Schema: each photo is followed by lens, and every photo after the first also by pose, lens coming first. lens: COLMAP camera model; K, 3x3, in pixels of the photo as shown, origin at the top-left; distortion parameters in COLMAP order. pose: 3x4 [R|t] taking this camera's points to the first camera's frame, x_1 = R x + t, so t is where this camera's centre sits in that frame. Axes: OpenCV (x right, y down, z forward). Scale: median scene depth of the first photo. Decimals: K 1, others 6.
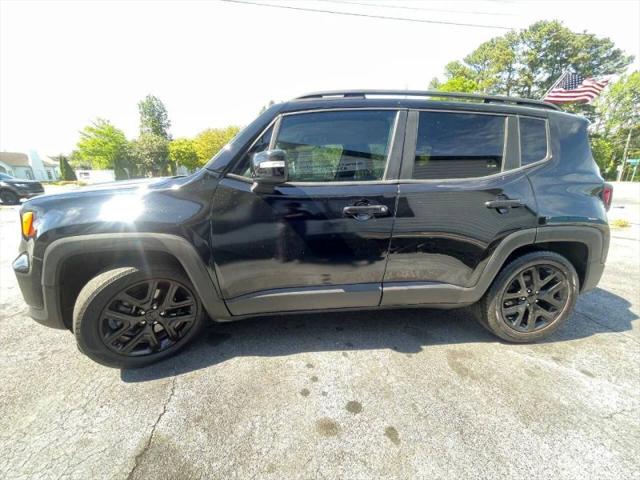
lens RADIAL K [[264.4, 0, 320.2], [0, 264.4, 243.6], [0, 0, 1]] dist [-0.001550, -0.001502]
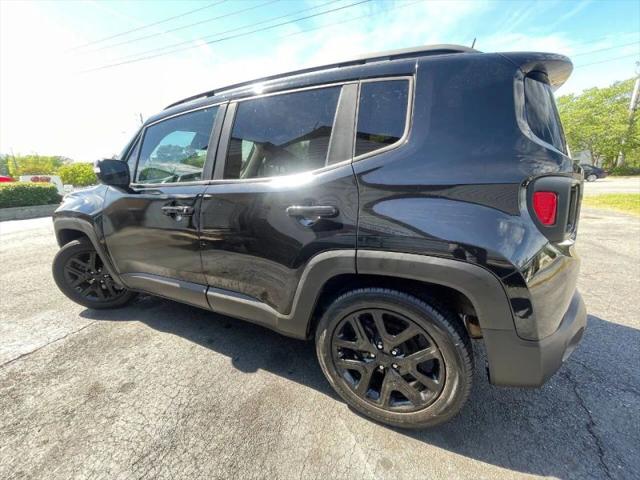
lens RADIAL K [[298.4, 0, 320.8], [0, 298.4, 236.2], [0, 0, 1]] dist [-0.005576, 0.000164]
pose [[0.813181, 0.105042, -0.572454, 1.029970], [-0.091505, 0.994420, 0.052487, -0.112404], [0.574773, 0.009701, 0.818255, 0.296993]]
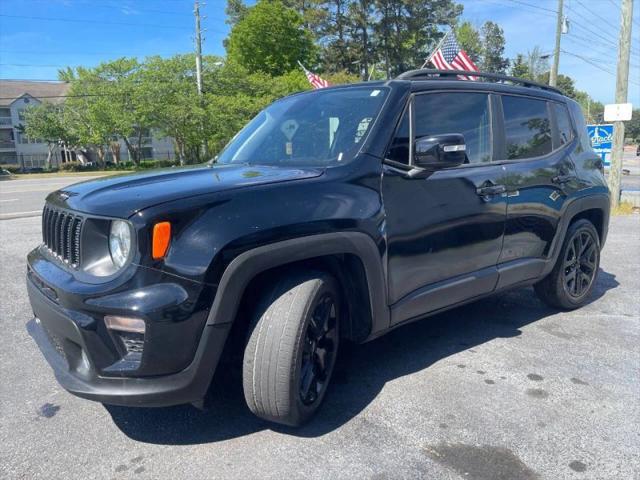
lens RADIAL K [[479.4, 0, 326.4], [0, 479.4, 246.6], [0, 0, 1]] dist [0.063868, -0.090486]
pose [[0.845866, -0.118630, 0.520036, -1.066201], [0.152379, 0.988067, -0.022457, 0.022540], [-0.511166, 0.098238, 0.853849, -0.180922]]
